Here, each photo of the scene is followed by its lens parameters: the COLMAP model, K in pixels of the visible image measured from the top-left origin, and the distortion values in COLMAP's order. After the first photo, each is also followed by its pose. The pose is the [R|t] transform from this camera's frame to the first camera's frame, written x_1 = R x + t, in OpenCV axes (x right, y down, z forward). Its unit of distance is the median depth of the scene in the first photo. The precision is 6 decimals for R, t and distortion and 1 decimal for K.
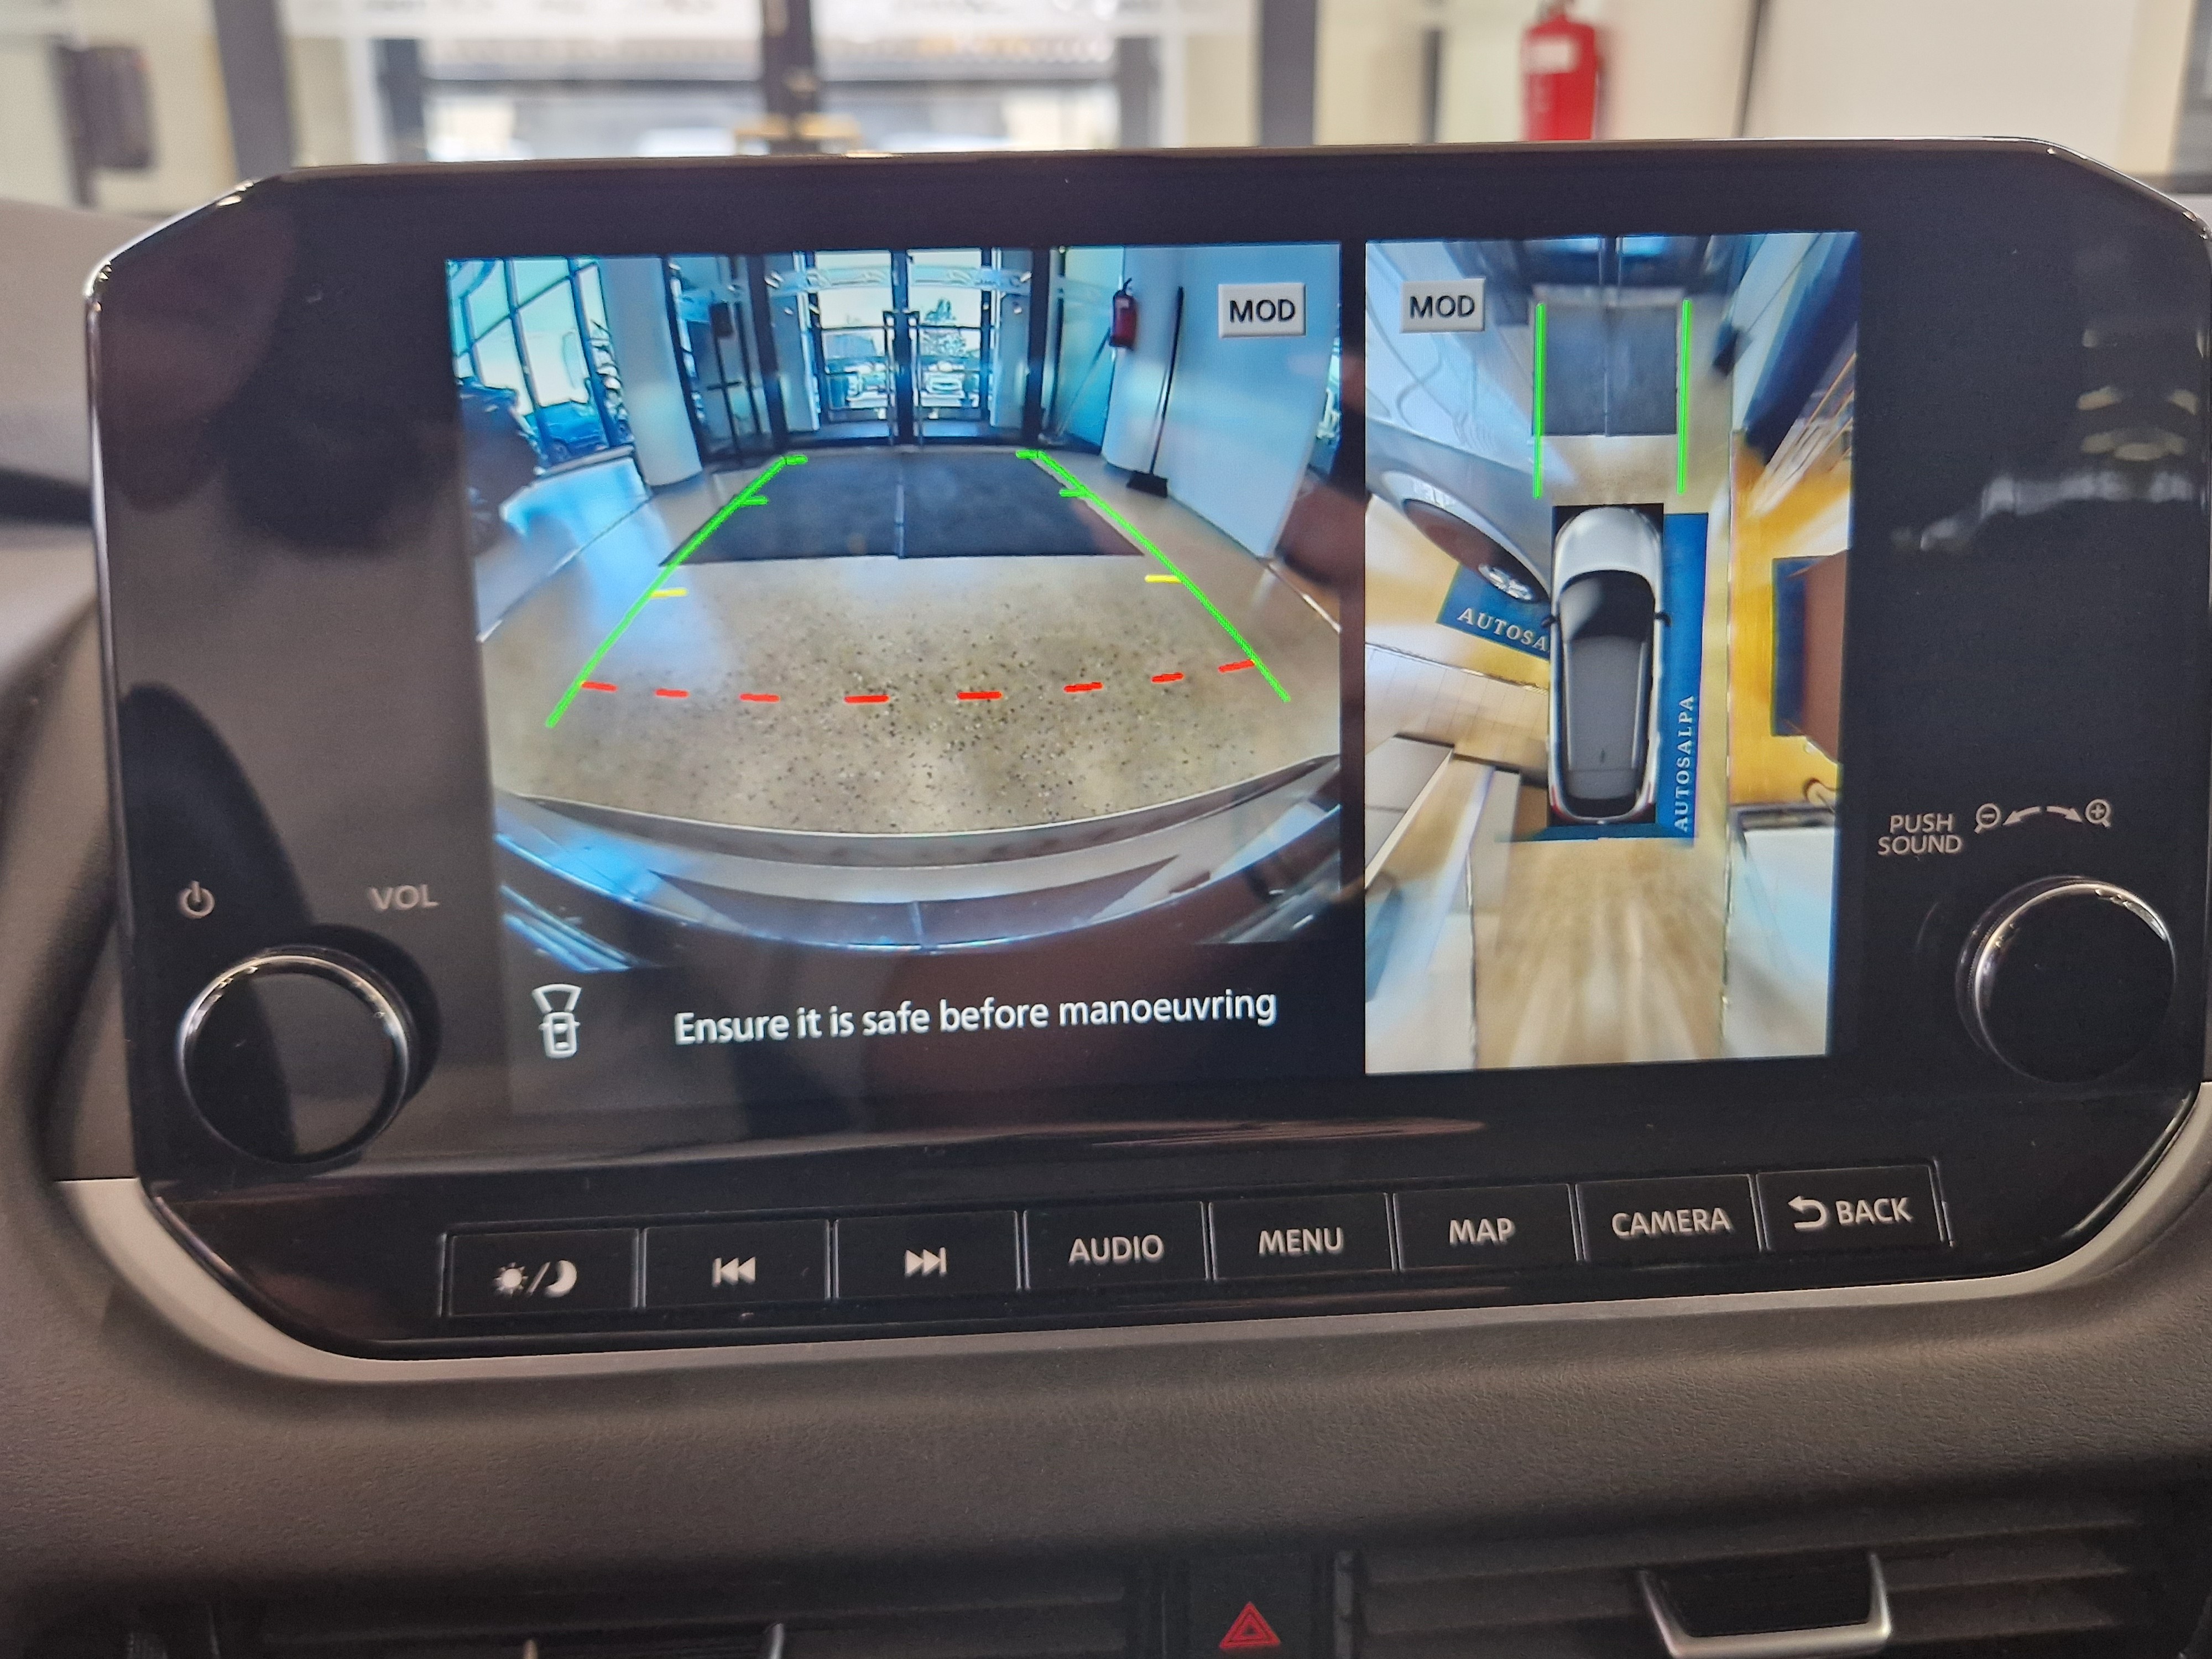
lens RADIAL K [[2015.3, 0, 1106.0], [0, 2015.3, 829.5], [0, 0, 1]] dist [0.028127, -0.007425]
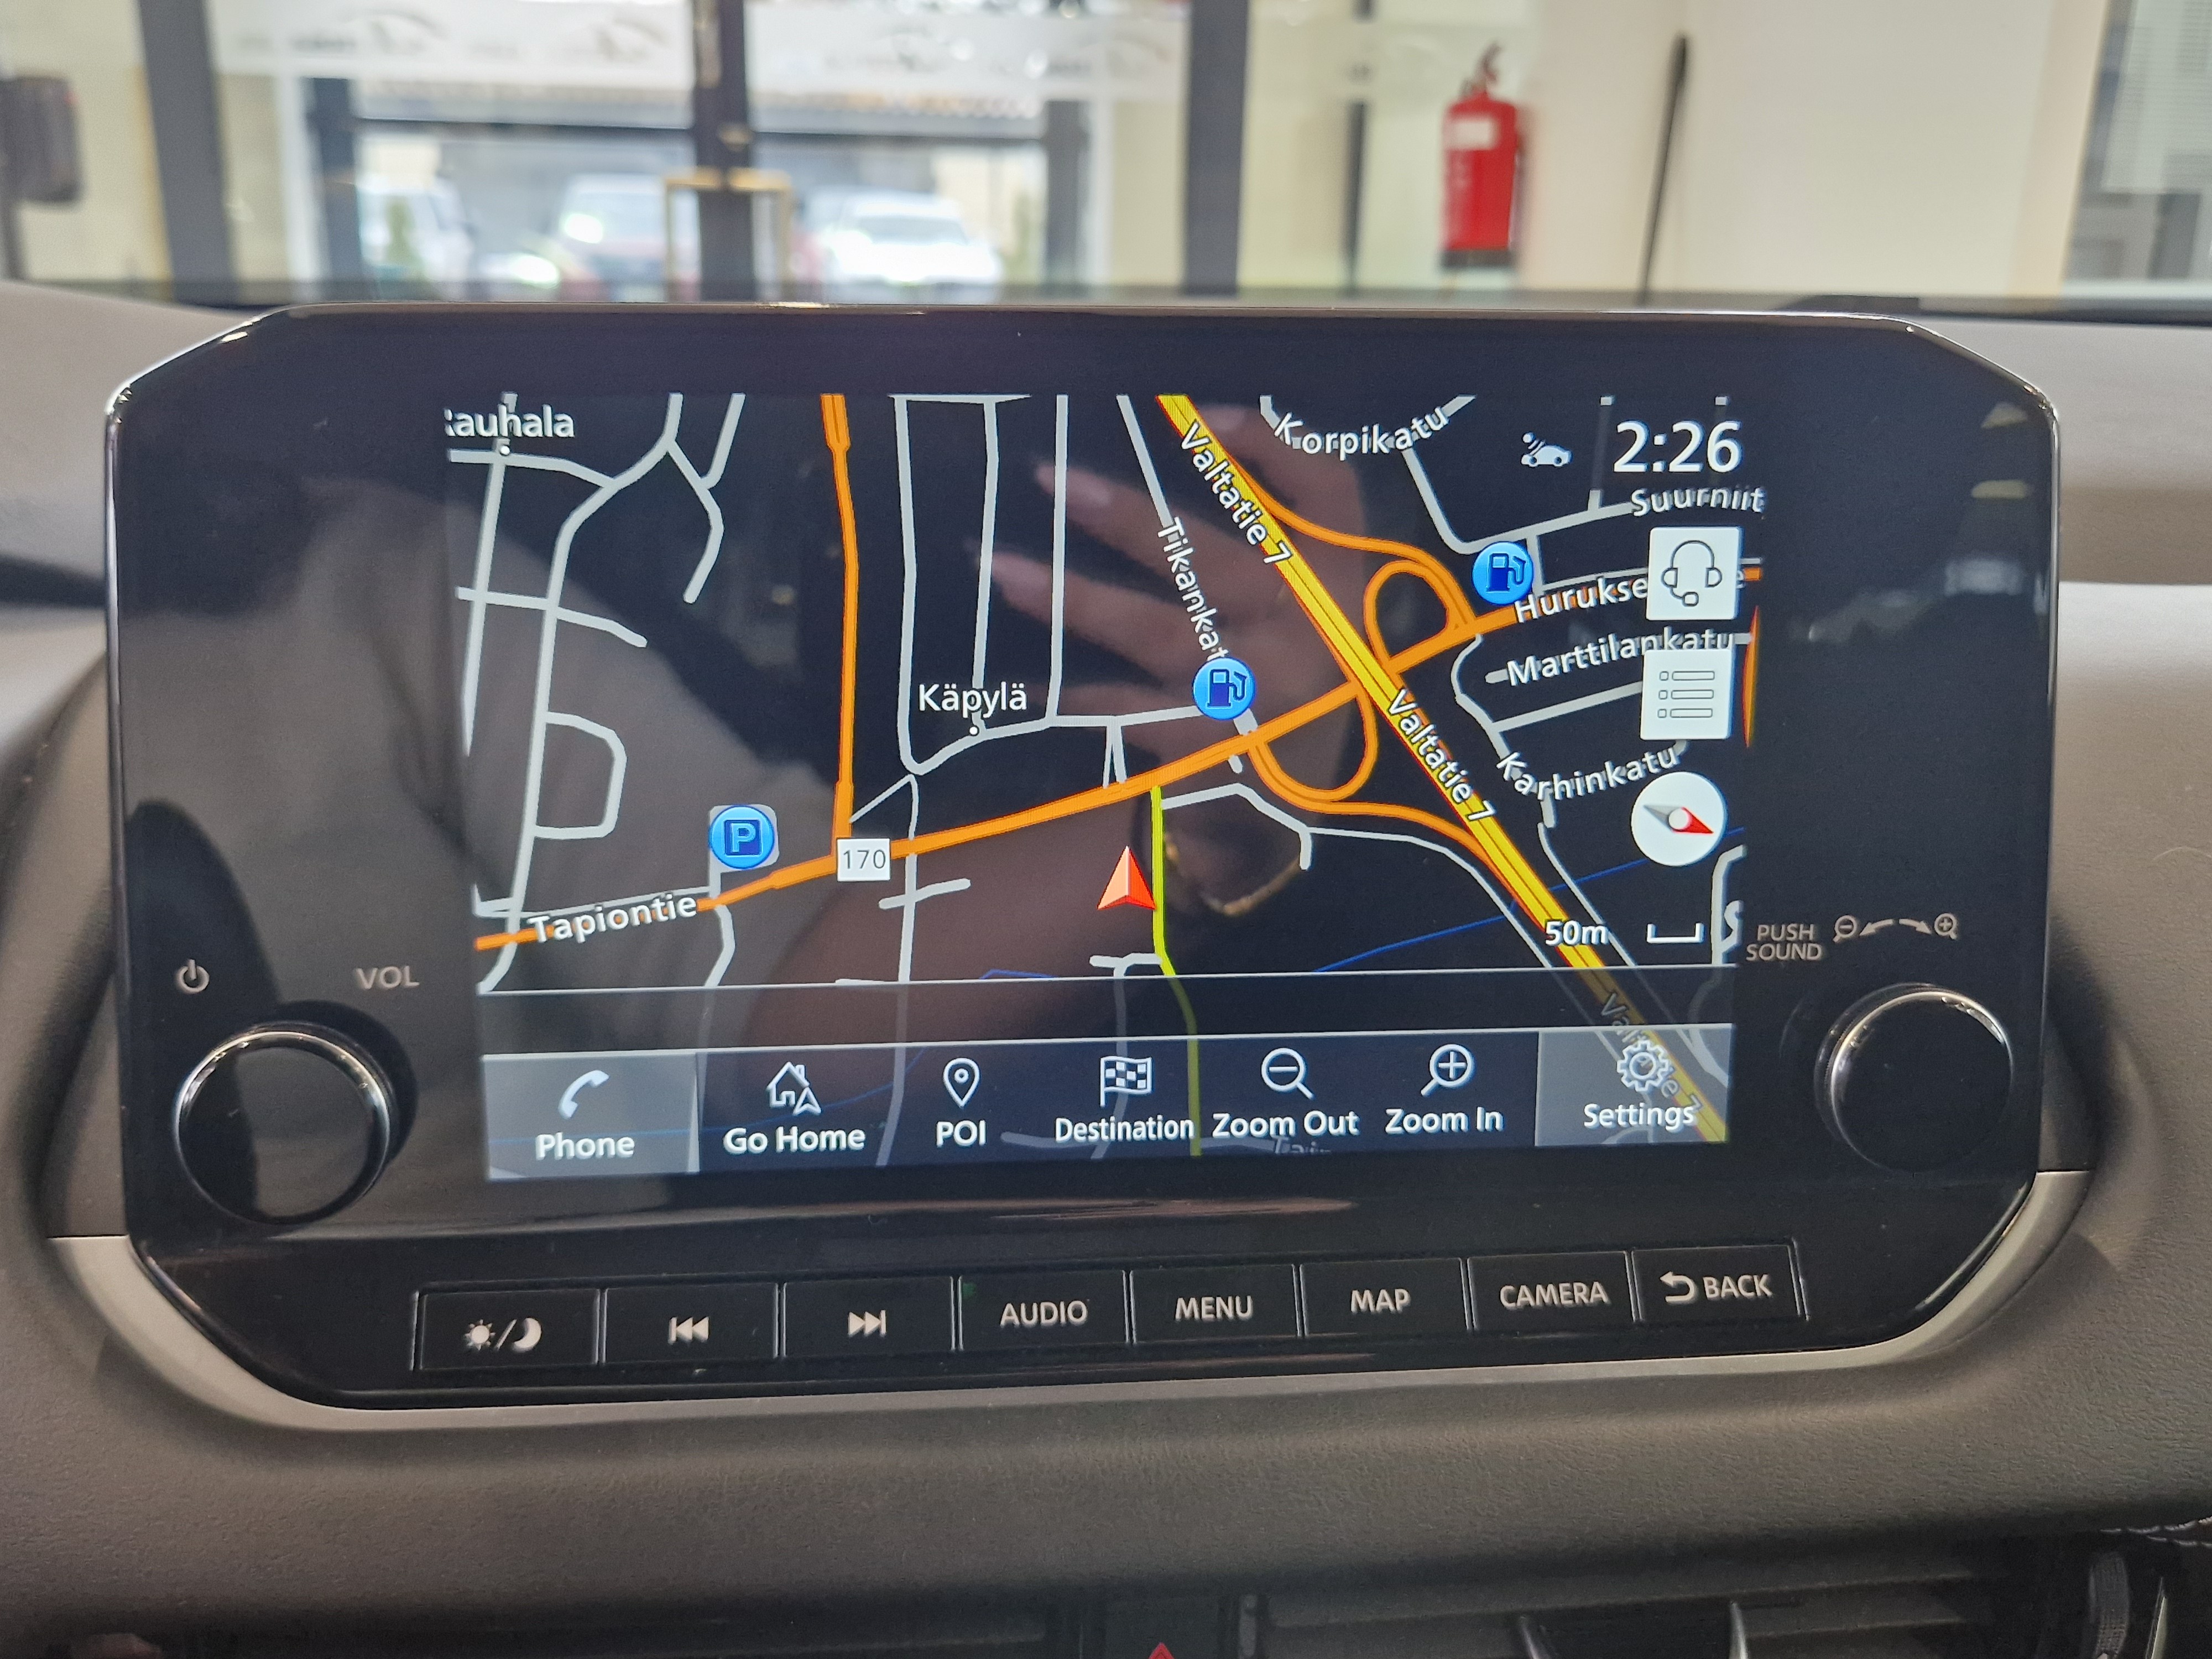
lens RADIAL K [[2014.9, 0, 1081.7], [0, 2014.9, 854.7], [0, 0, 1]] dist [0.029395, -0.004070]
pose [[0.999332, 0.019392, 0.030960, -0.012822], [-0.019047, 0.999754, -0.011404, -0.025608], [-0.031174, 0.010806, 0.999456, -0.083050]]
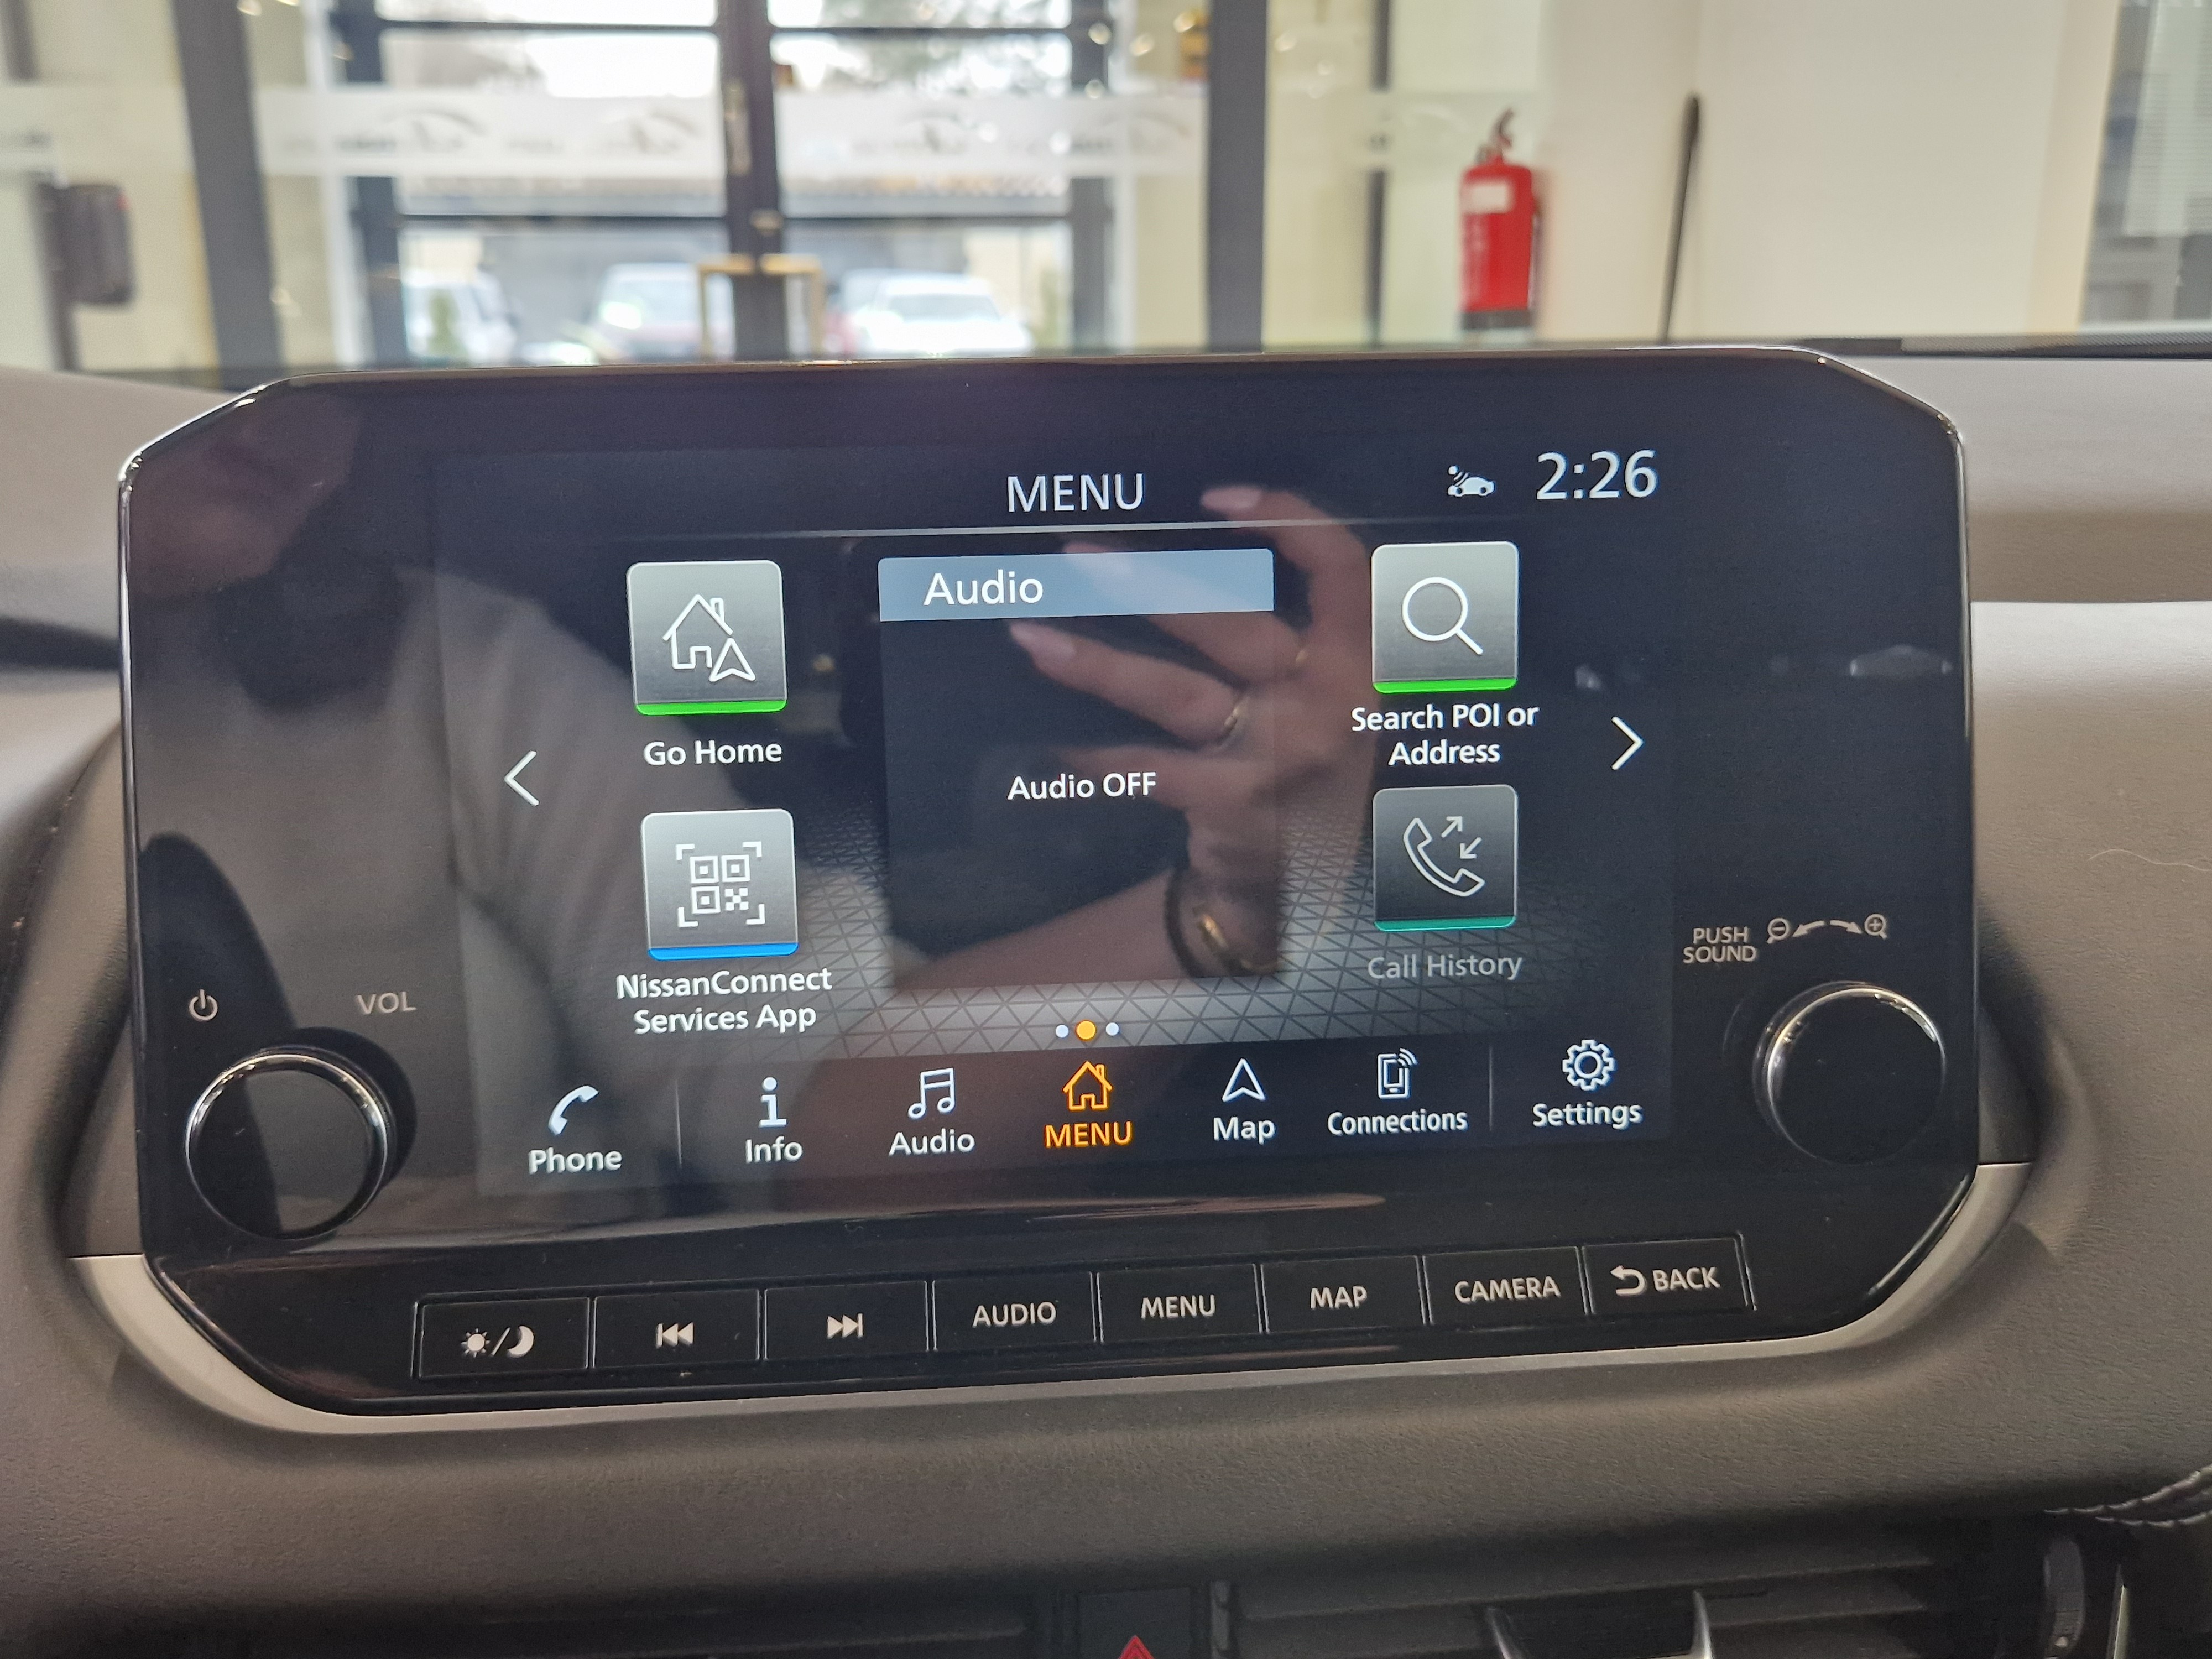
lens RADIAL K [[2014.1, 0, 1085.2], [0, 2014.1, 840.5], [0, 0, 1]] dist [0.034549, 0.000268]
pose [[0.999964, -0.001495, 0.008331, 0.035320], [0.001924, 0.998659, -0.051727, 0.001844], [-0.008243, 0.051741, 0.998627, -0.139416]]
